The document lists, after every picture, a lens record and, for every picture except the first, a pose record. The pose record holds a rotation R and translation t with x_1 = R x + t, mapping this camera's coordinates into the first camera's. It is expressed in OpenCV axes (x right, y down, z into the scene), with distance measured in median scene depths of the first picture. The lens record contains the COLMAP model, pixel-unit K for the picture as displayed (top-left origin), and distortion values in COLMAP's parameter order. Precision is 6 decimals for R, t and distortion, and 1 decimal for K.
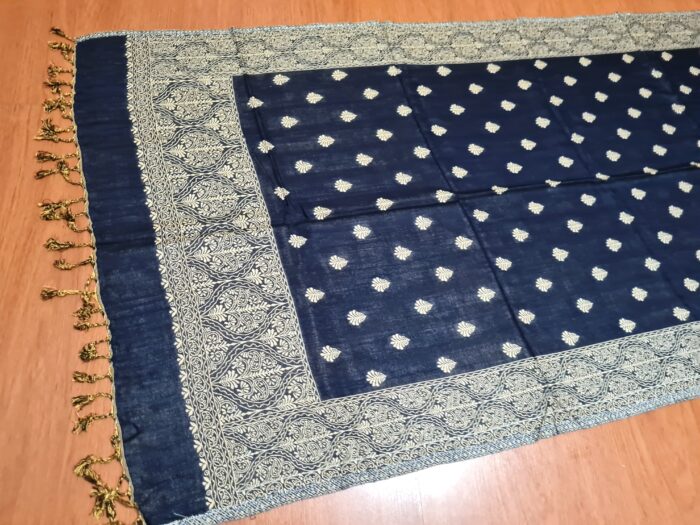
lens RADIAL K [[531.0, 0, 347.1], [0, 531.0, 264.2], [0, 0, 1]] dist [0.024932, -0.027407]
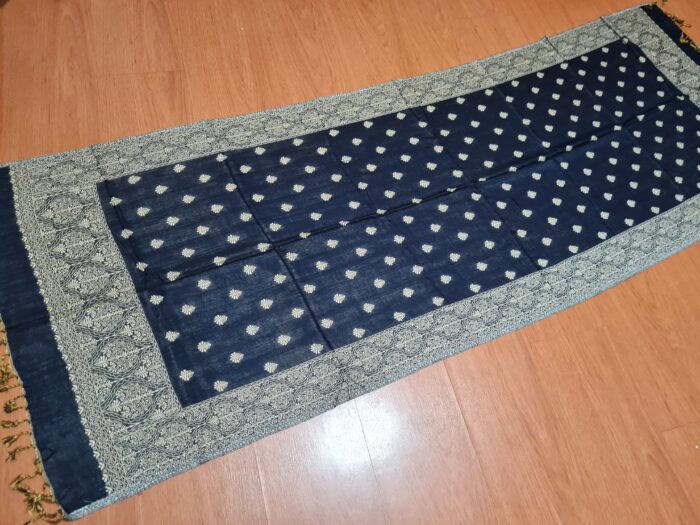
lens RADIAL K [[531.0, 0, 346.7], [0, 531.0, 266.0], [0, 0, 1]] dist [0.024932, -0.027407]
pose [[0.981970, -0.172930, 0.076352, 0.300331], [0.174713, 0.984468, -0.017274, -0.018562], [-0.072179, 0.030302, 0.996931, -0.422976]]
